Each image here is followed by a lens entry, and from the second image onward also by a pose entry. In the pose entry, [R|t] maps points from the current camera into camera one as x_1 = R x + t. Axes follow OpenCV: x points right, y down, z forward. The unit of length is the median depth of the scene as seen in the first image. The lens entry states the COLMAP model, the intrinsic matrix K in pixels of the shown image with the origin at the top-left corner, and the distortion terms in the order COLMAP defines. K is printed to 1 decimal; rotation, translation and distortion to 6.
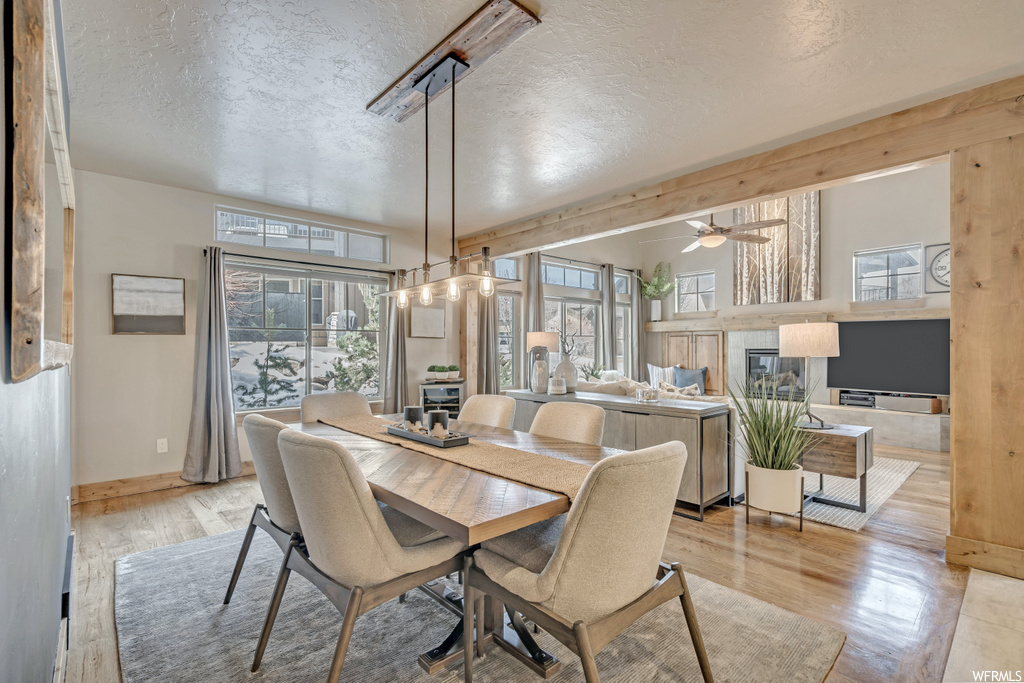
lens RADIAL K [[467.1, 0, 518.6], [0, 467.1, 346.6], [0, 0, 1]] dist [-0.000372, 0.001692]
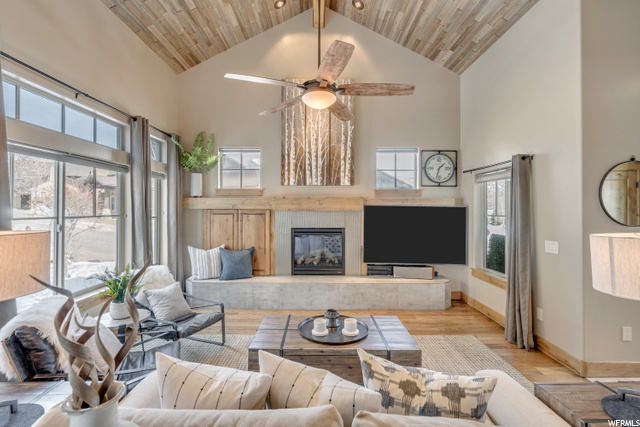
lens RADIAL K [[291.9, 0, 312.9], [0, 291.9, 206.2], [0, 0, 1]] dist [-0.000372, 0.001692]
pose [[0.686277, 0.008498, 0.727291, 0.048308], [-0.005696, 0.999964, -0.006309, -0.039634], [-0.727318, 0.000187, 0.686300, 0.524513]]
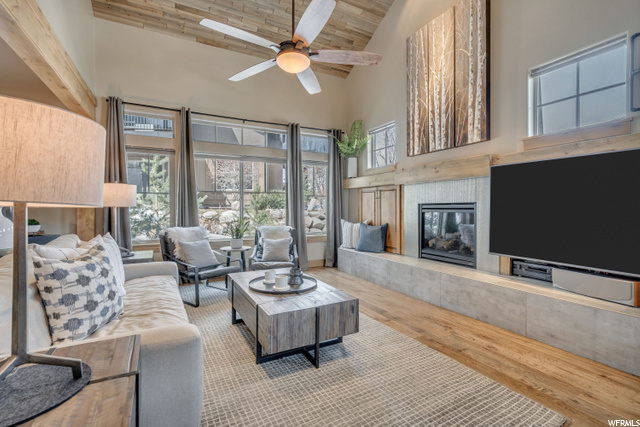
lens RADIAL K [[291.9, 0, 322.0], [0, 291.9, 208.9], [0, 0, 1]] dist [-0.000372, 0.001692]
pose [[0.966805, -0.002652, -0.255501, 0.452405], [0.004422, 0.999970, 0.006354, 0.010434], [0.255476, -0.007273, 0.966788, 0.409610]]
